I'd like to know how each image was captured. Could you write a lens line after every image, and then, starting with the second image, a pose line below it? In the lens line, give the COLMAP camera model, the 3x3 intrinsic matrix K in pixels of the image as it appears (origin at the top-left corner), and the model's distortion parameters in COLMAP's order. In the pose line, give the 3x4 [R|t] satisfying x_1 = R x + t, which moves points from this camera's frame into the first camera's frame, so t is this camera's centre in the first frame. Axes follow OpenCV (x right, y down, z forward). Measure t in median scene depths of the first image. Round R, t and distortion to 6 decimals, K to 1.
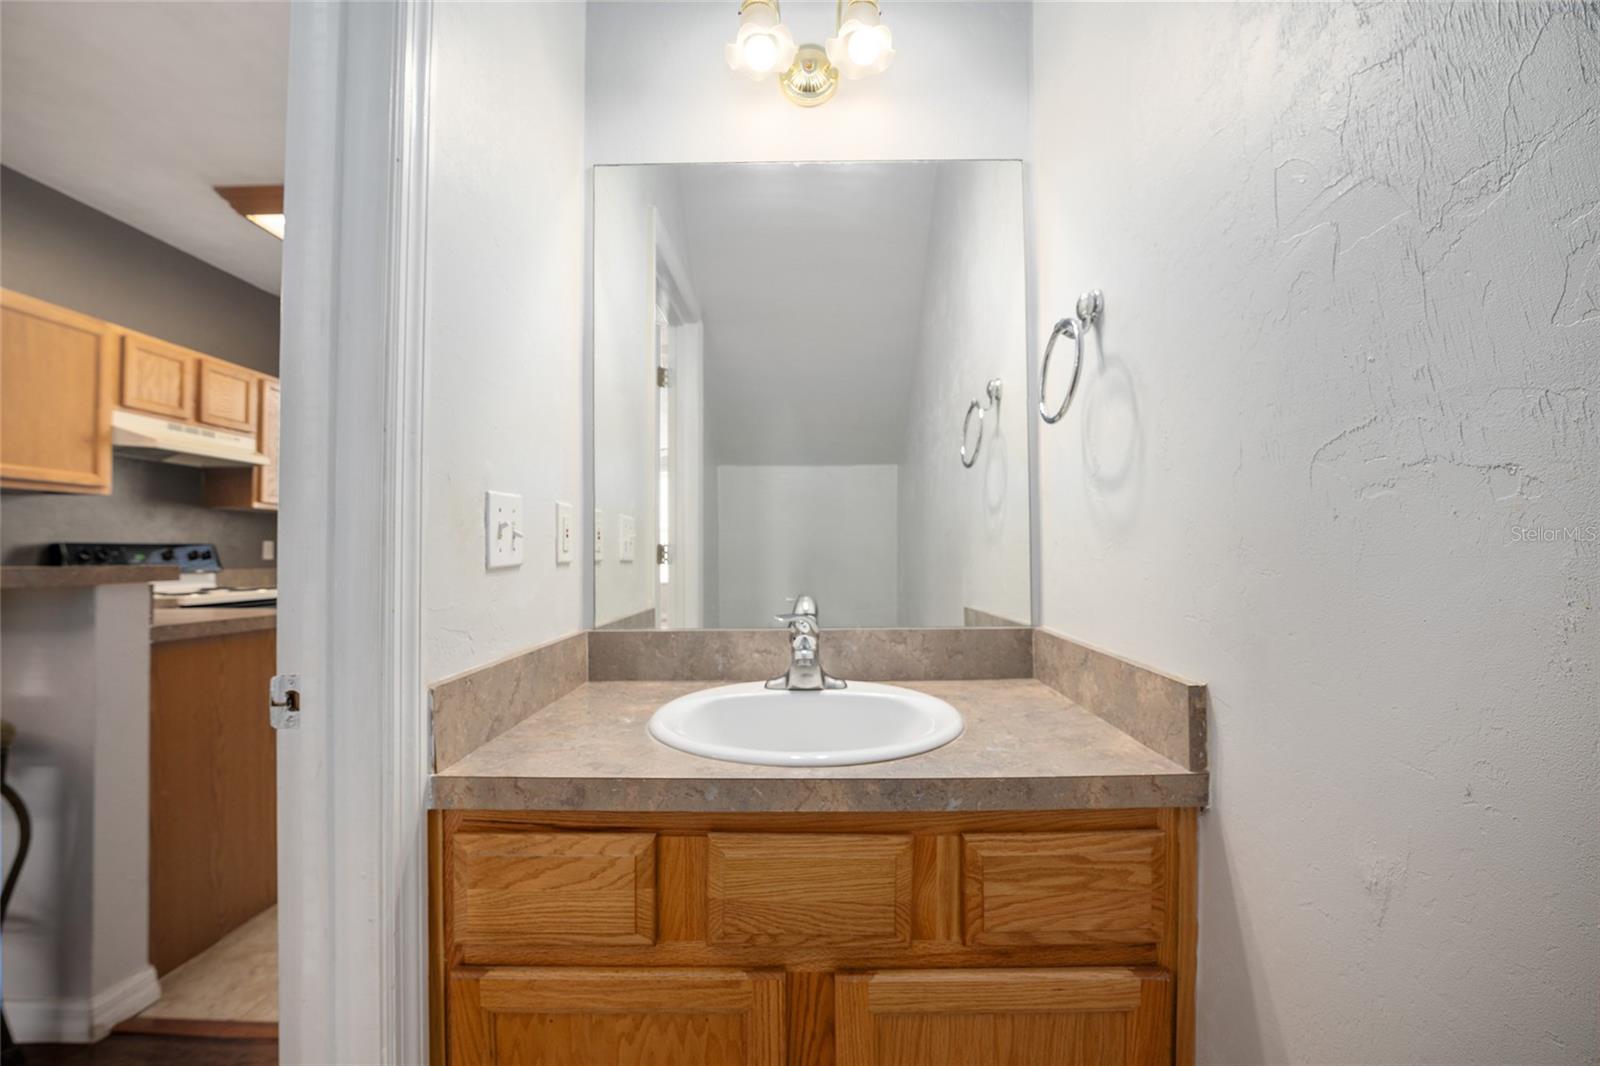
lens RADIAL K [[648.5, 0, 799.8], [0, 648.5, 536.3], [0, 0, 1]] dist [-0.025497, 0.002389]
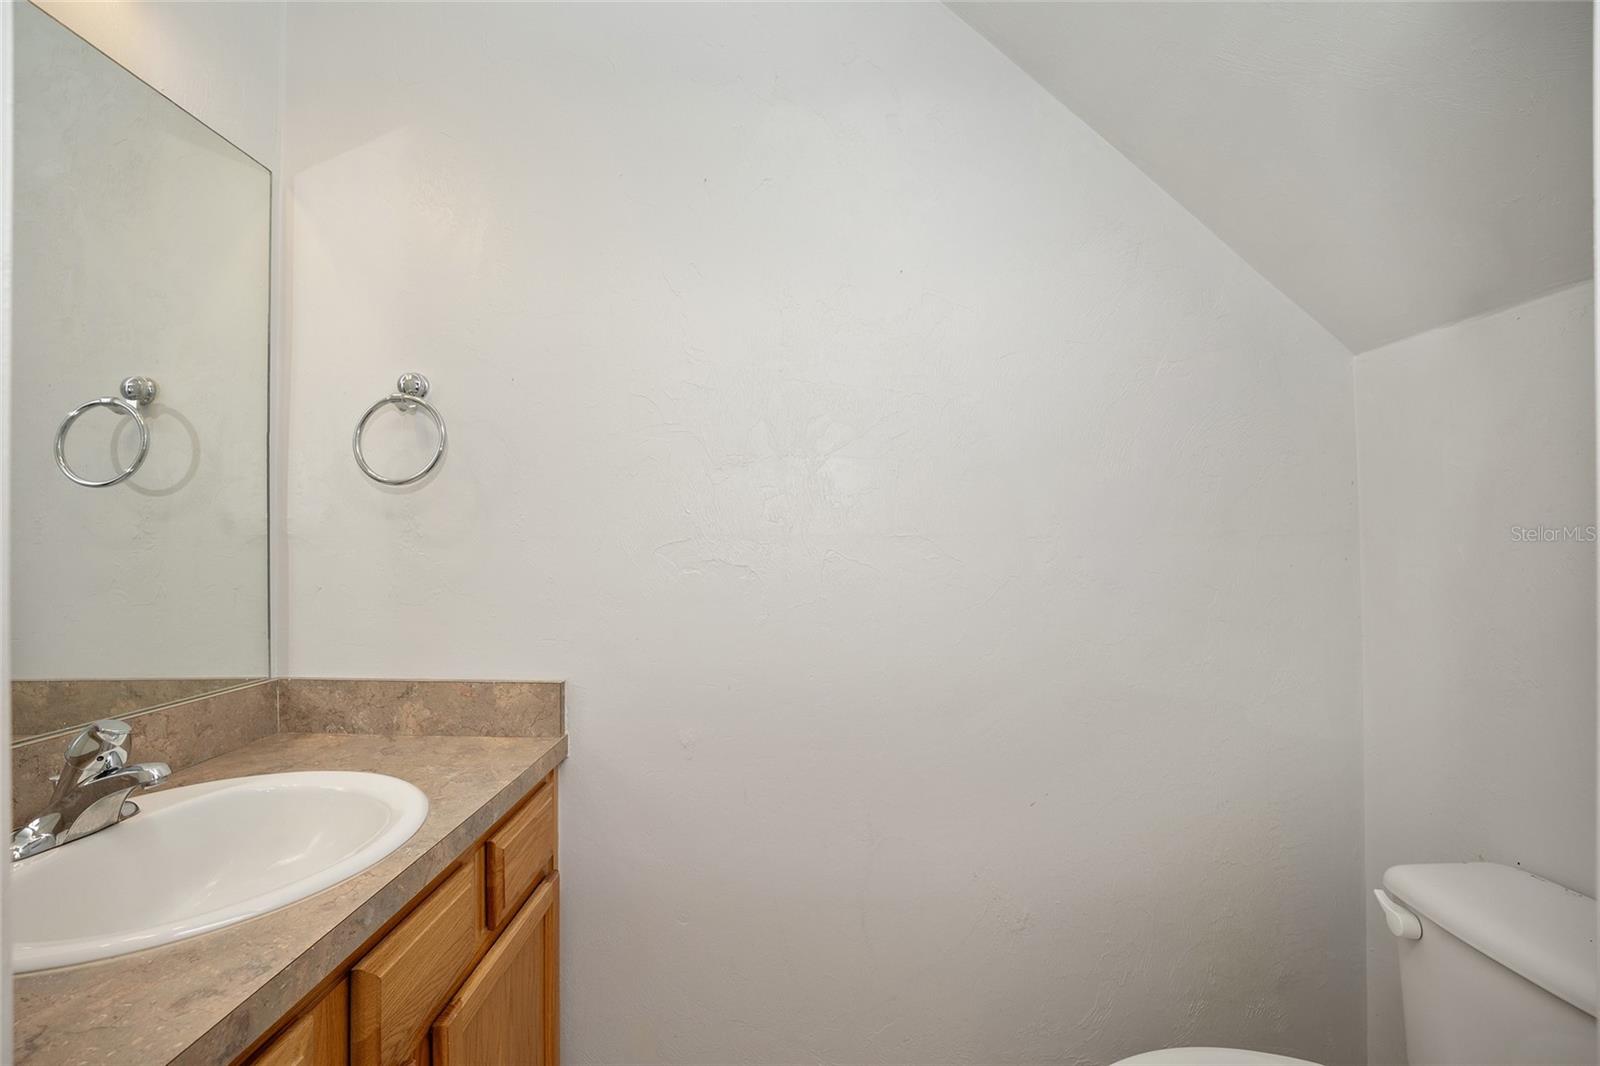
lens RADIAL K [[648.5, 0, 806.1], [0, 648.5, 533.5], [0, 0, 1]] dist [-0.025497, 0.002389]
pose [[-0.021002, 0.029919, 0.999332, -0.950317], [-0.018545, 0.999368, -0.030310, -0.091252], [-0.999607, -0.019169, -0.020434, 0.417700]]
